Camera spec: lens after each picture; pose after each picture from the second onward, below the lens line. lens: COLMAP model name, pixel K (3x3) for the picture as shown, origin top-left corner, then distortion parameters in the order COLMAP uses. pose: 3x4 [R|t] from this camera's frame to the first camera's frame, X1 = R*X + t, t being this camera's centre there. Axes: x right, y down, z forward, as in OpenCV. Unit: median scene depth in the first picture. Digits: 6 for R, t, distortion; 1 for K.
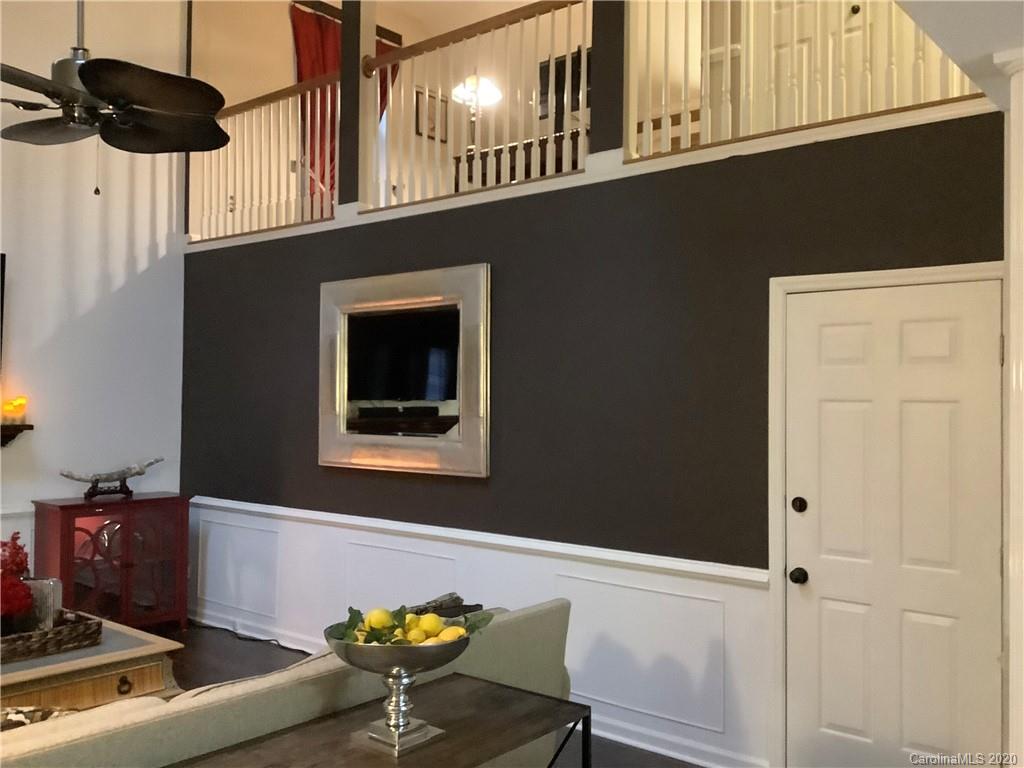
lens RADIAL K [[915.6, 0, 512.0], [0, 915.6, 384.0], [0, 0, 1]] dist [0.090716, -0.133393]
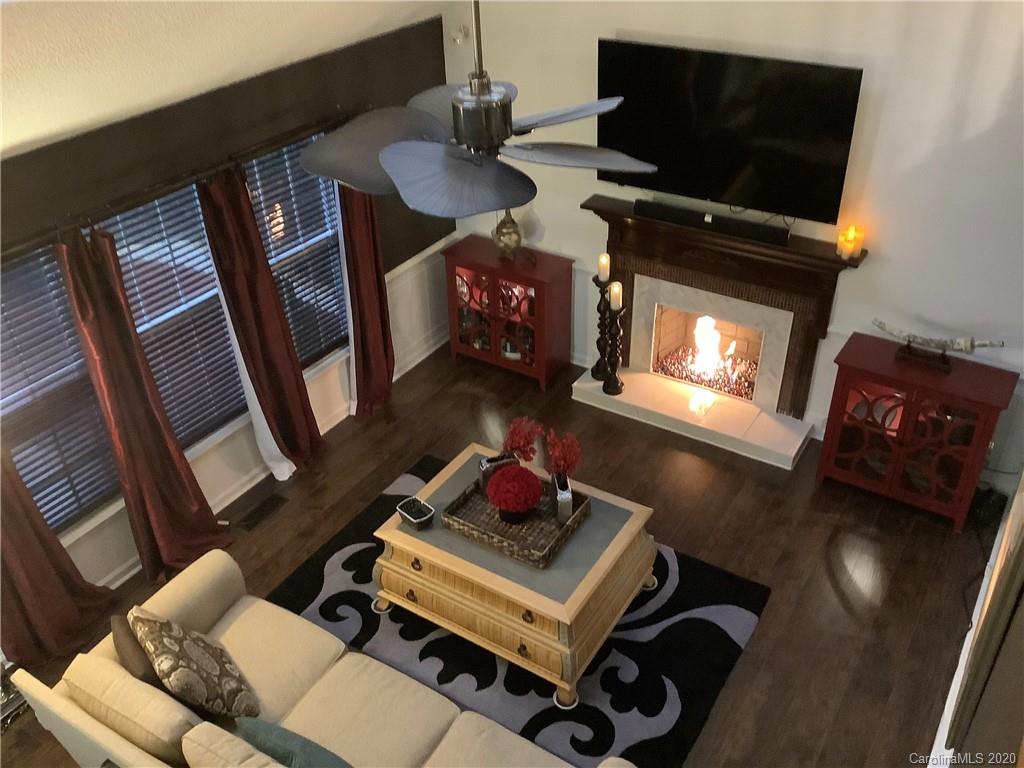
lens RADIAL K [[915.6, 0, 512.0], [0, 915.6, 384.0], [0, 0, 1]] dist [0.090716, -0.133393]
pose [[0.123737, 0.544969, -0.829275, 0.249522], [0.047040, 0.831537, 0.553474, -0.362743], [0.991199, -0.107495, 0.077256, 0.562765]]
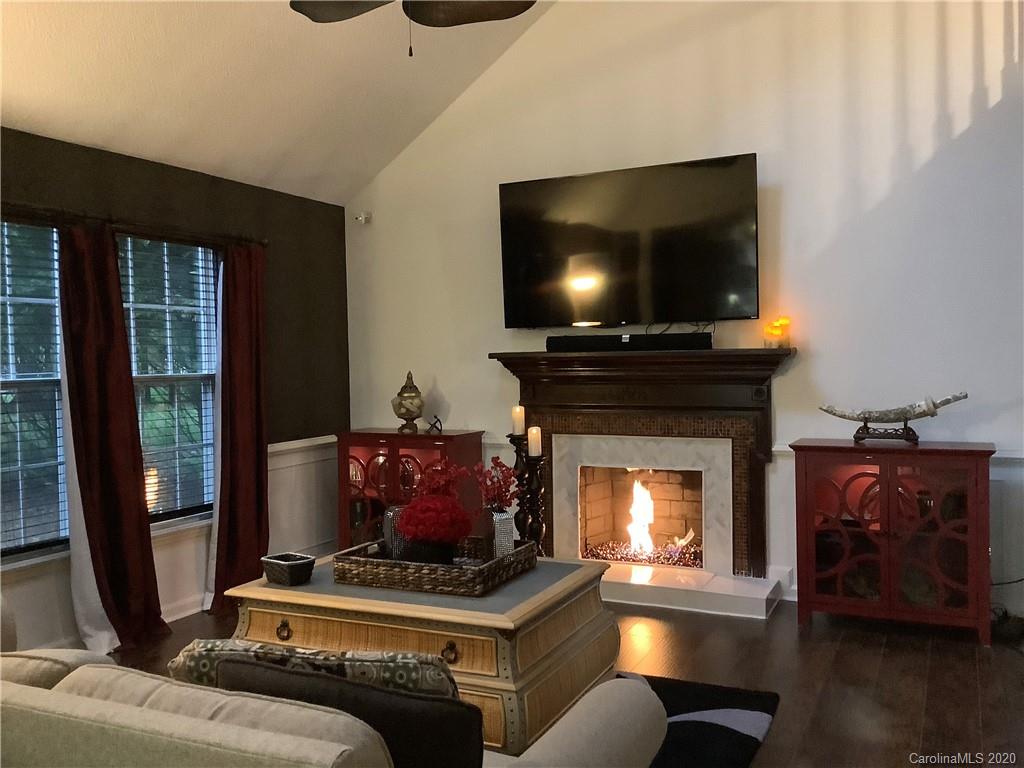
lens RADIAL K [[915.6, 0, 512.0], [0, 915.6, 384.0], [0, 0, 1]] dist [0.090716, -0.133393]
pose [[0.243444, 0.016402, -0.969776, 0.231590], [0.039992, 0.998837, 0.026933, 0.042251], [0.969090, -0.045340, 0.242505, 0.530421]]
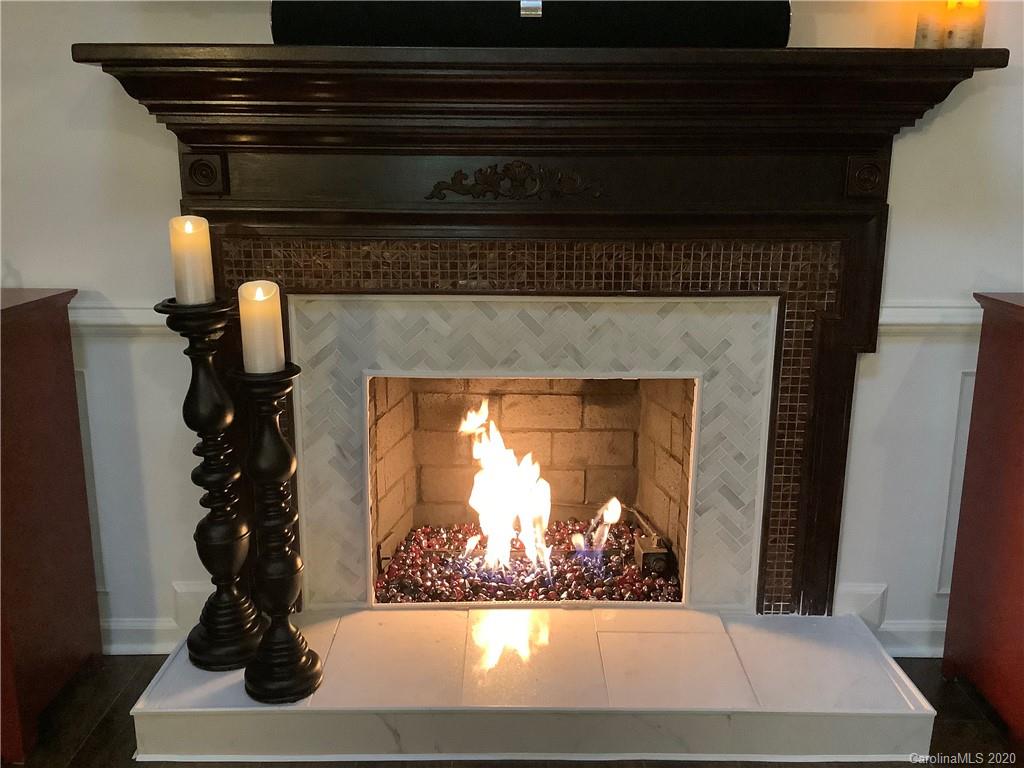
lens RADIAL K [[915.6, 0, 512.0], [0, 915.6, 384.0], [0, 0, 1]] dist [0.090716, -0.133393]
pose [[0.639447, 0.170417, -0.749710, -0.358942], [0.019246, 0.971271, 0.237195, 0.073462], [0.768594, -0.166103, 0.617797, 0.644262]]
